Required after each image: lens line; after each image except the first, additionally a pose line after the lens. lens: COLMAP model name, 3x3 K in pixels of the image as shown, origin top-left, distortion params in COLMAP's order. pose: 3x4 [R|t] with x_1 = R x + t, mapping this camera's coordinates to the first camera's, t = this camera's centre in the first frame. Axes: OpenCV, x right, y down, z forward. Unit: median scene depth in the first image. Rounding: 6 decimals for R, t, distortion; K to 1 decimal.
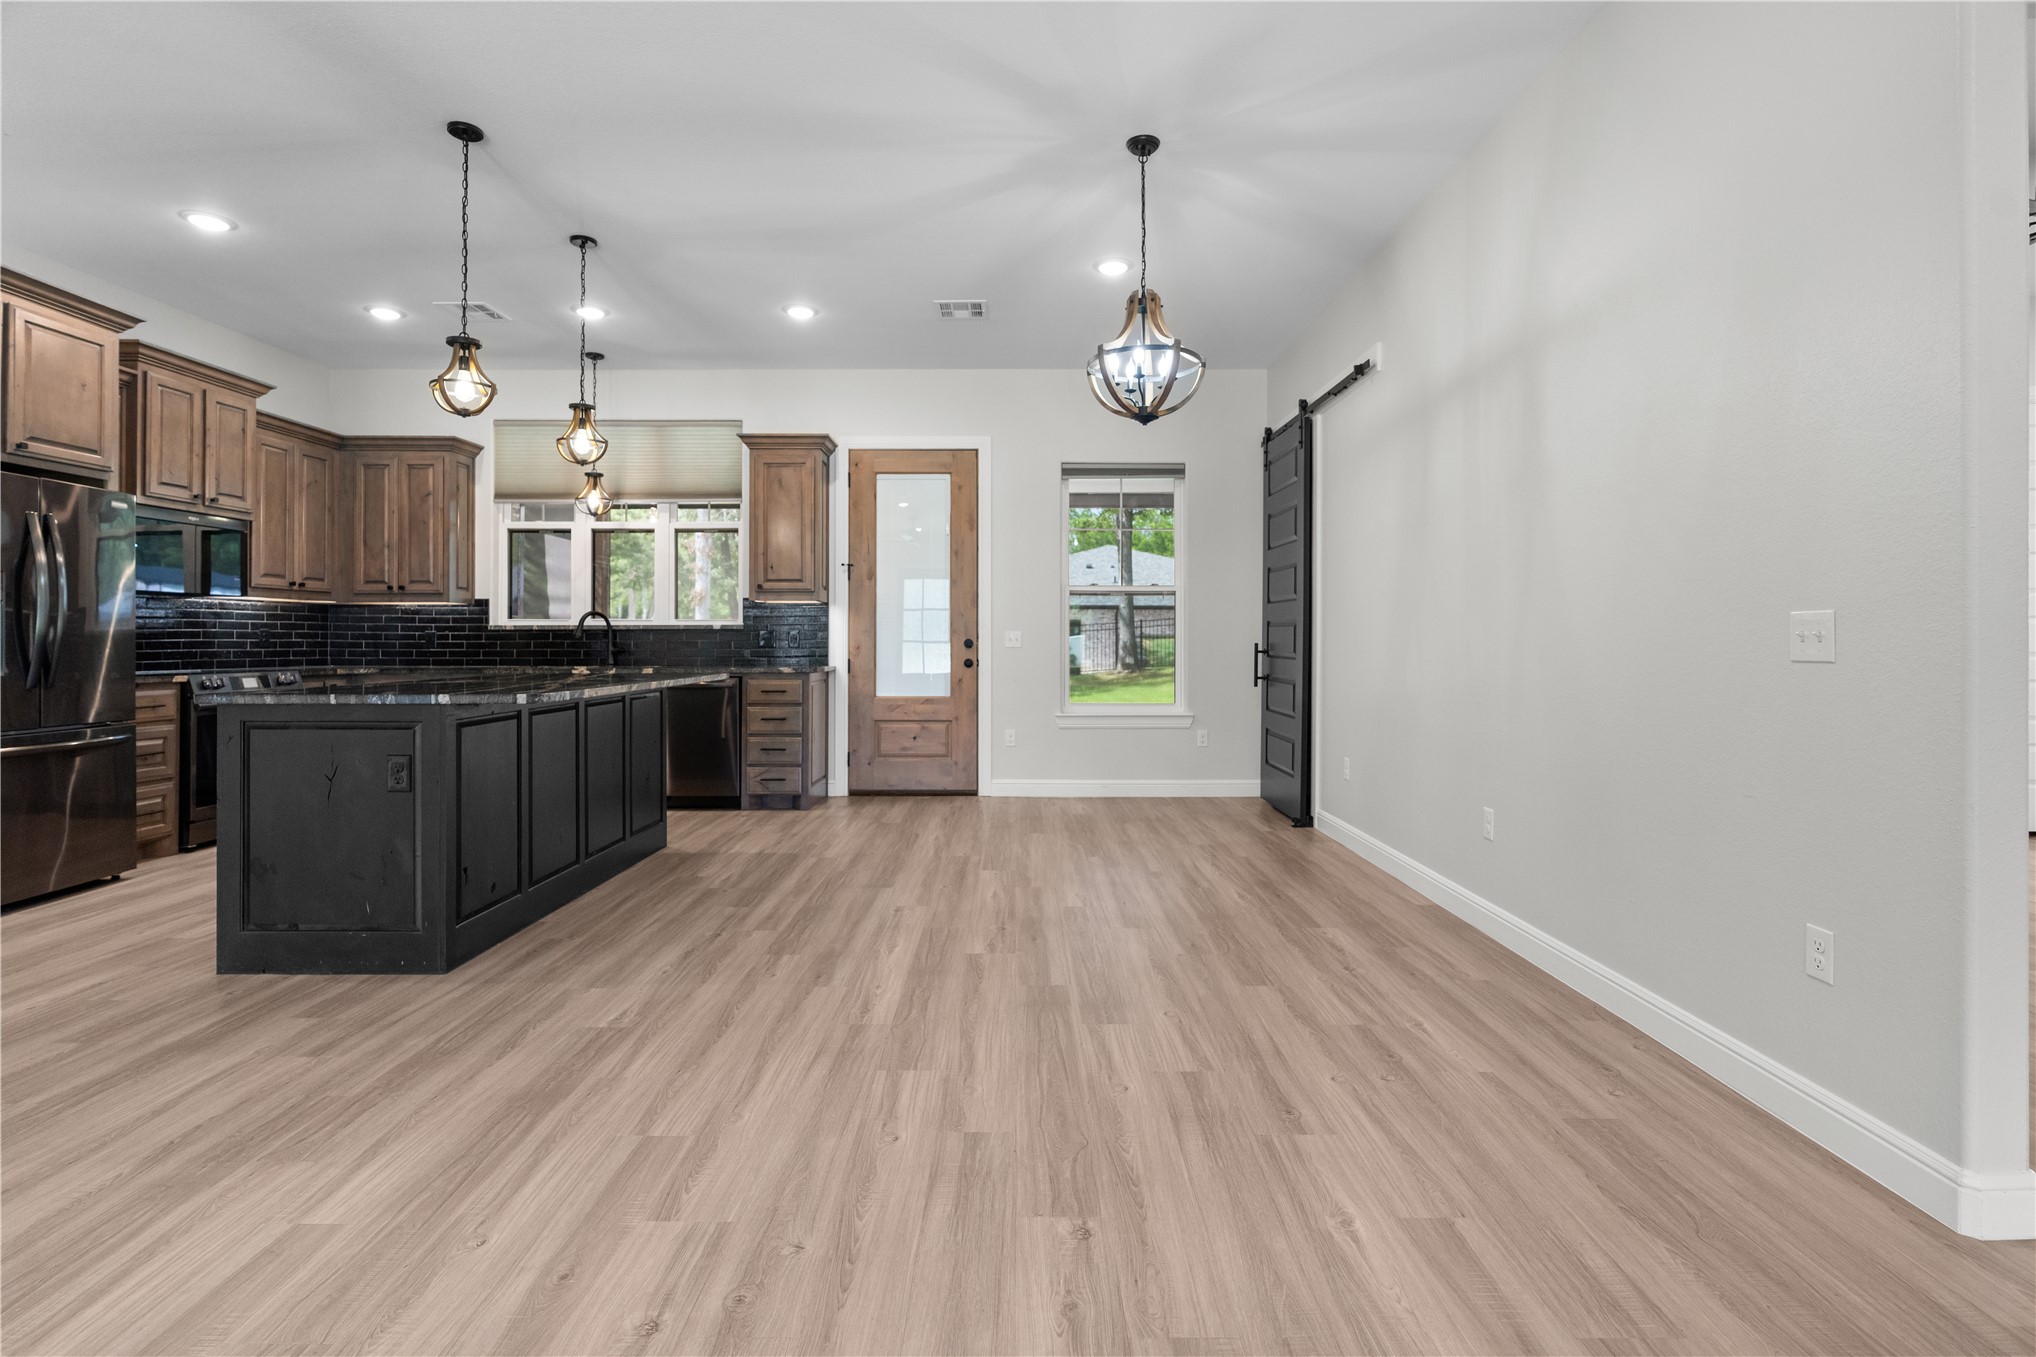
lens RADIAL K [[947.0, 0, 1011.7], [0, 947.0, 637.7], [0, 0, 1]] dist [-0.005050, 0.000539]
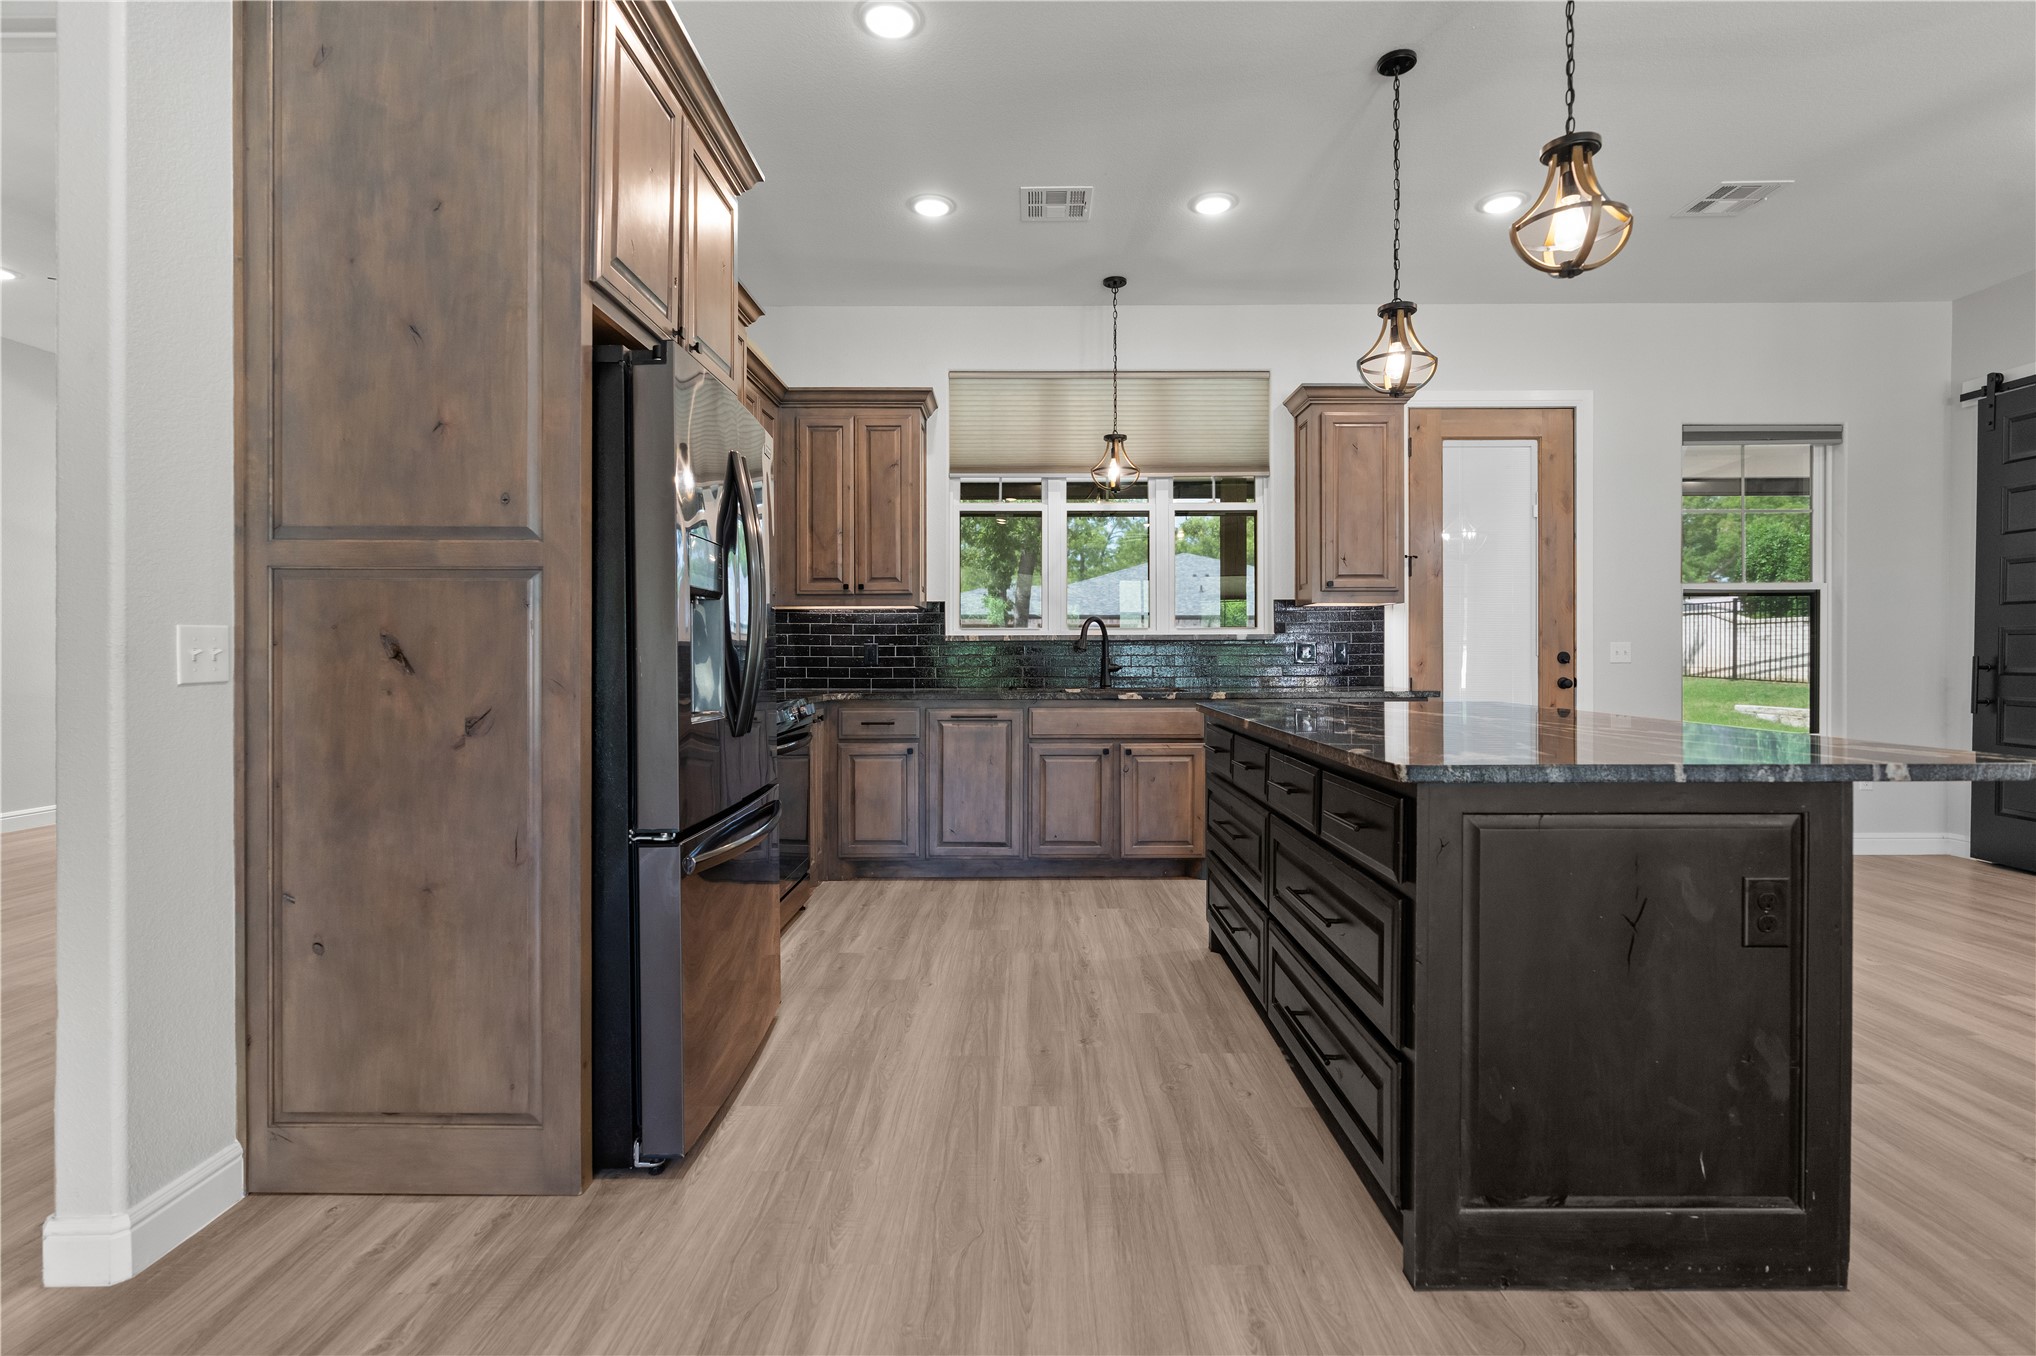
lens RADIAL K [[957.1, 0, 1018.1], [0, 957.1, 656.2], [0, 0, 1]] dist [-0.004444, 0.000814]
pose [[0.999972, -0.002468, -0.007117, -0.511006], [0.002520, 0.999970, 0.007297, -0.002062], [0.007099, -0.007315, 0.999948, 0.224499]]
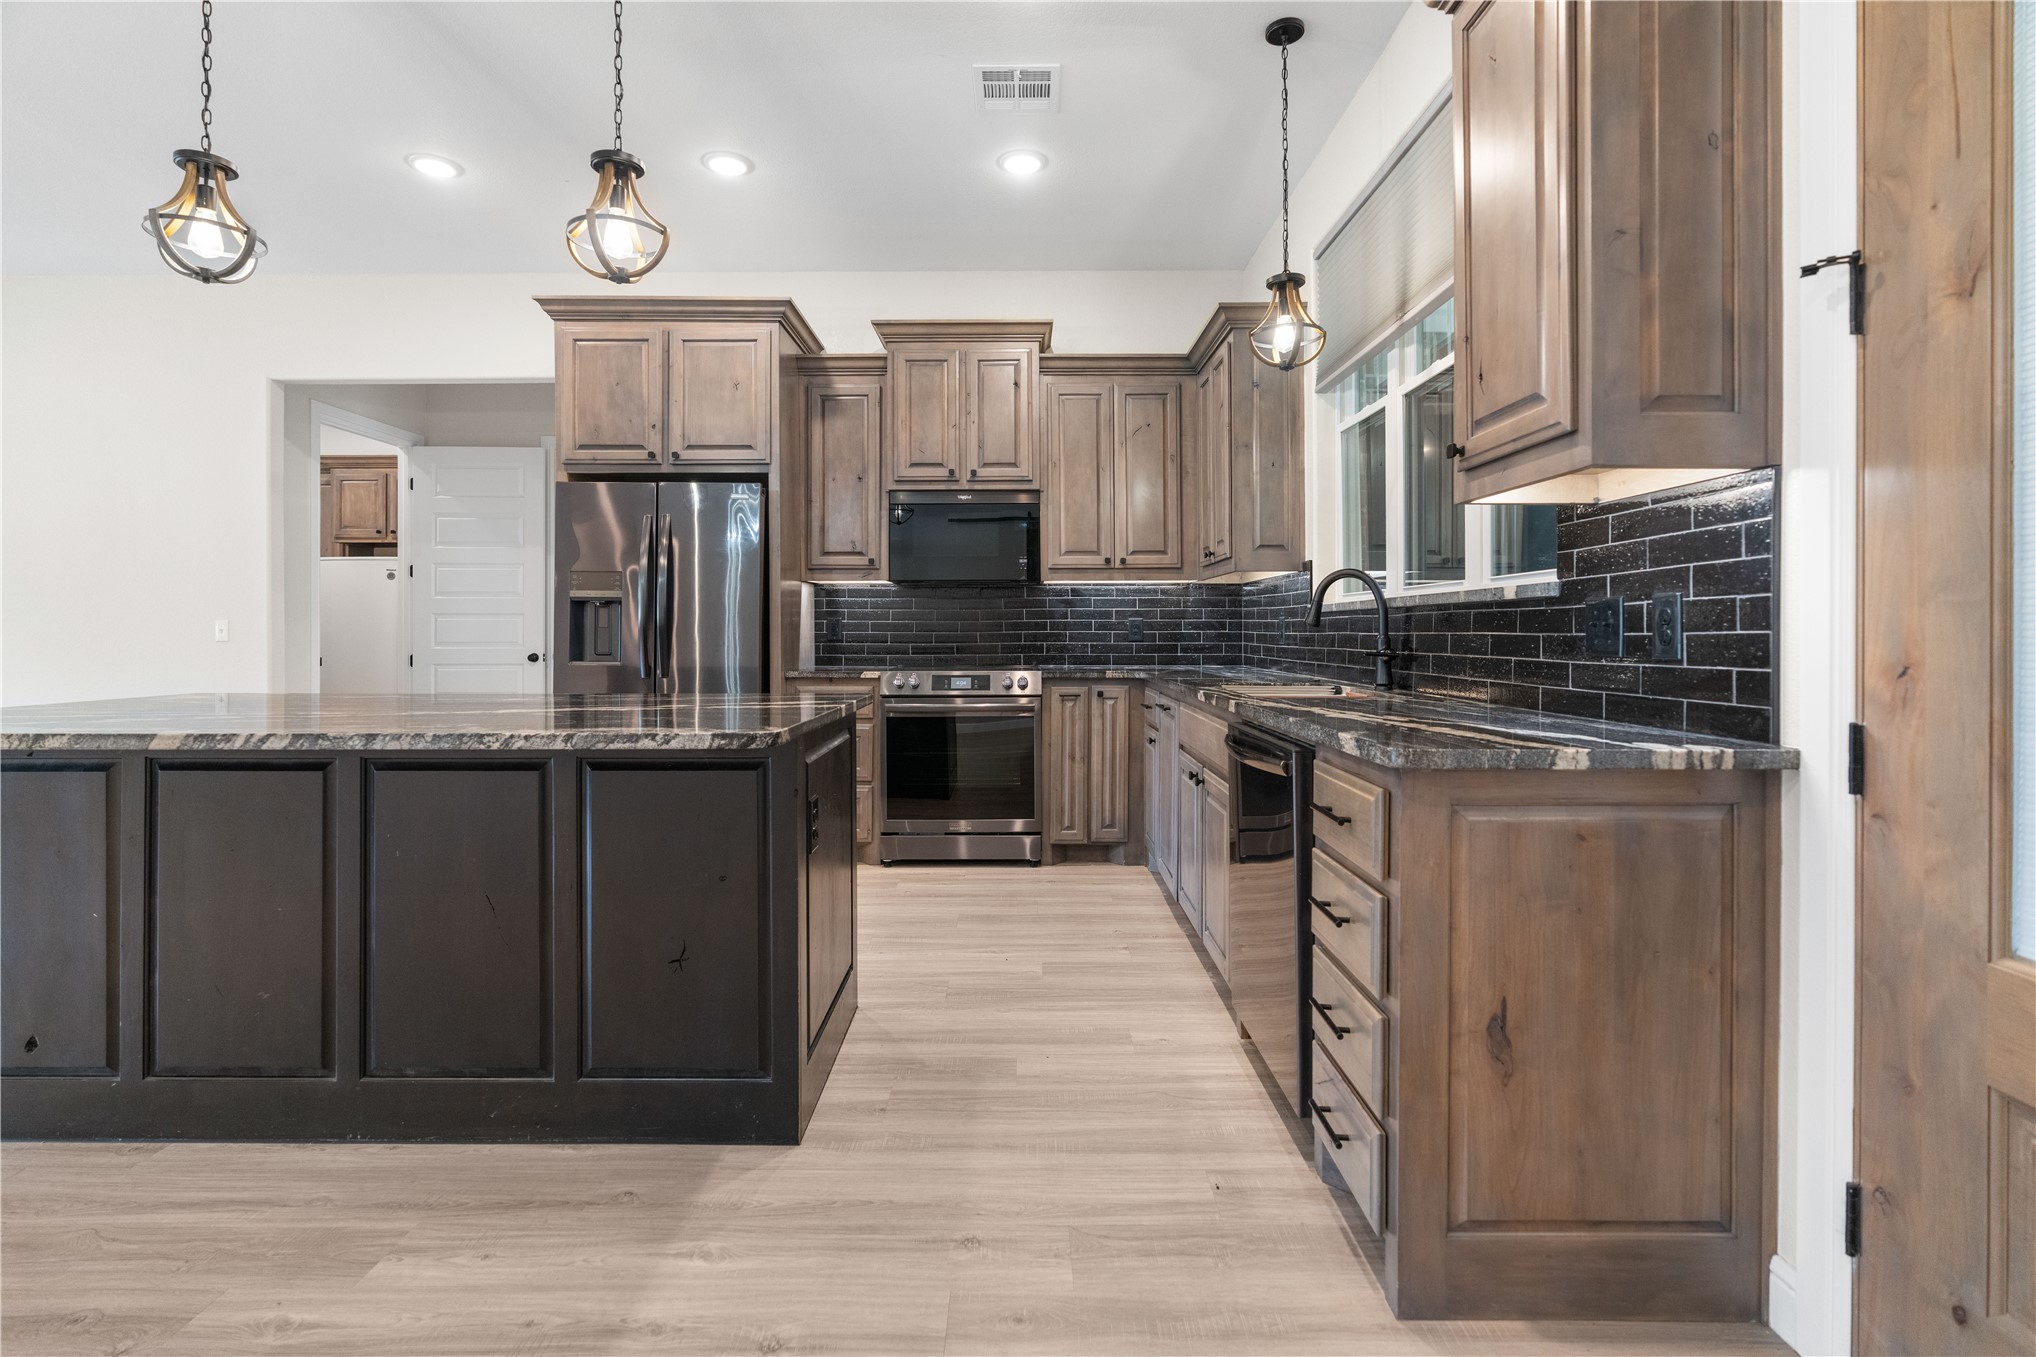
lens RADIAL K [[947.6, 0, 1025.5], [0, 947.6, 625.4], [0, 0, 1]] dist [-0.007587, 0.000833]
pose [[0.002957, -0.006286, -0.999976, 0.030611], [0.005547, 0.999965, -0.006269, 0.001653], [0.999980, -0.005529, 0.002992, 0.860935]]
